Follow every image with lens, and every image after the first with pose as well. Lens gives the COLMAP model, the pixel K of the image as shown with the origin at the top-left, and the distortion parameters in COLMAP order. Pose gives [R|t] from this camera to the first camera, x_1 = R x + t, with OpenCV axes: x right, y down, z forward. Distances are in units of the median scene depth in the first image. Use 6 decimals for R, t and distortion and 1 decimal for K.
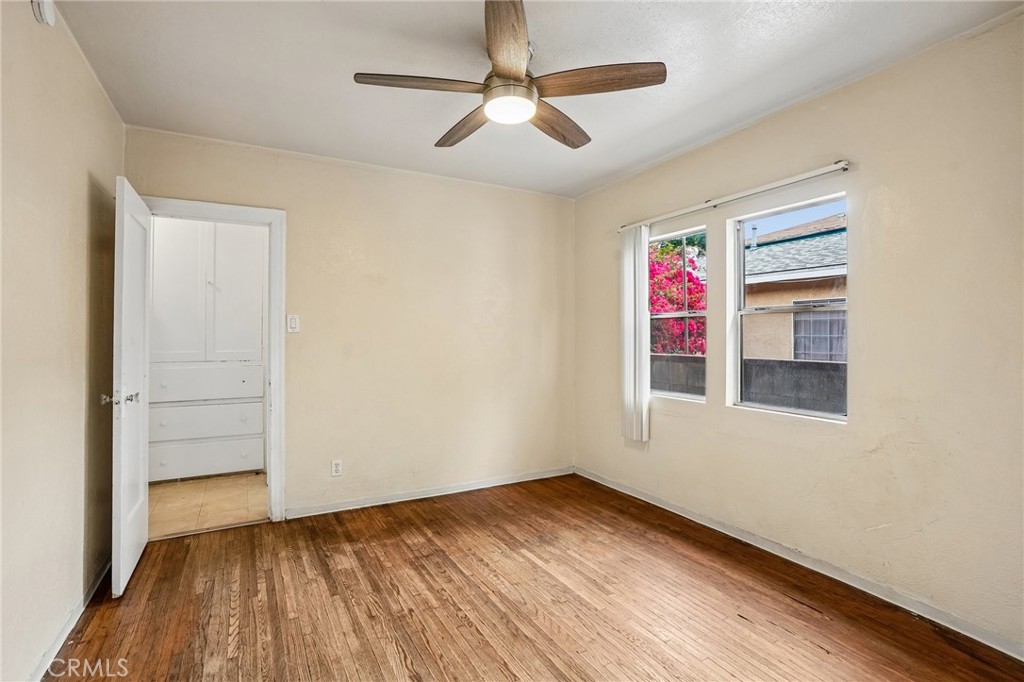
lens RADIAL K [[481.8, 0, 512.1], [0, 481.8, 326.6], [0, 0, 1]] dist [-0.076160, 0.027490]
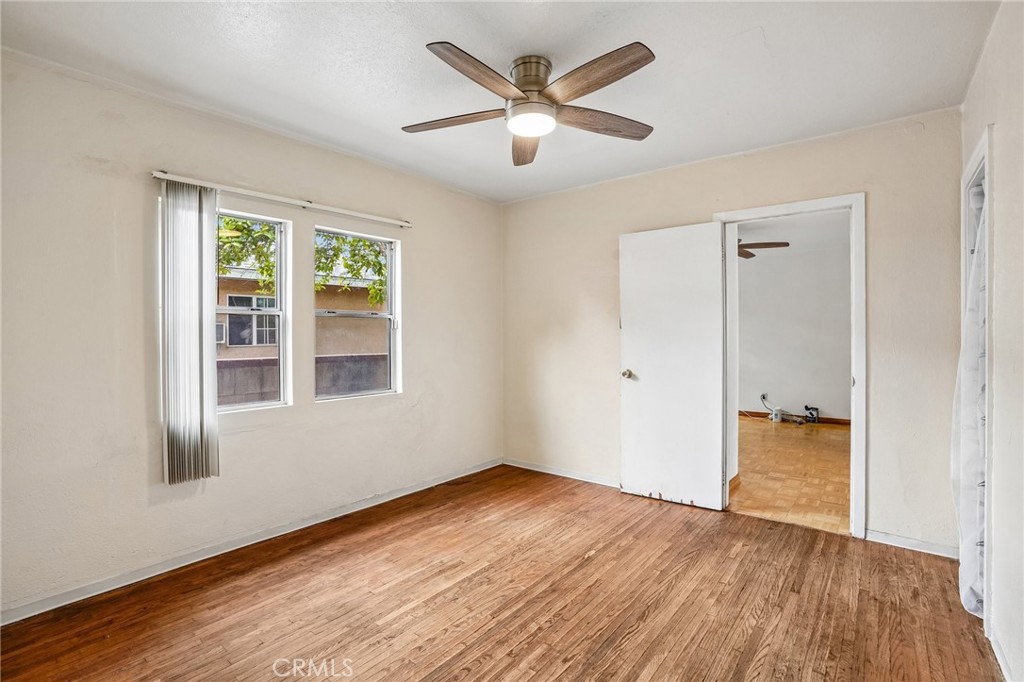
lens RADIAL K [[481.8, 0, 512.1], [0, 481.8, 326.6], [0, 0, 1]] dist [-0.076160, 0.027490]
pose [[-0.357984, -0.005633, 0.933711, -0.769708], [-0.015043, 0.999887, 0.000265, -0.004633], [-0.933606, -0.013951, -0.358029, 1.109439]]
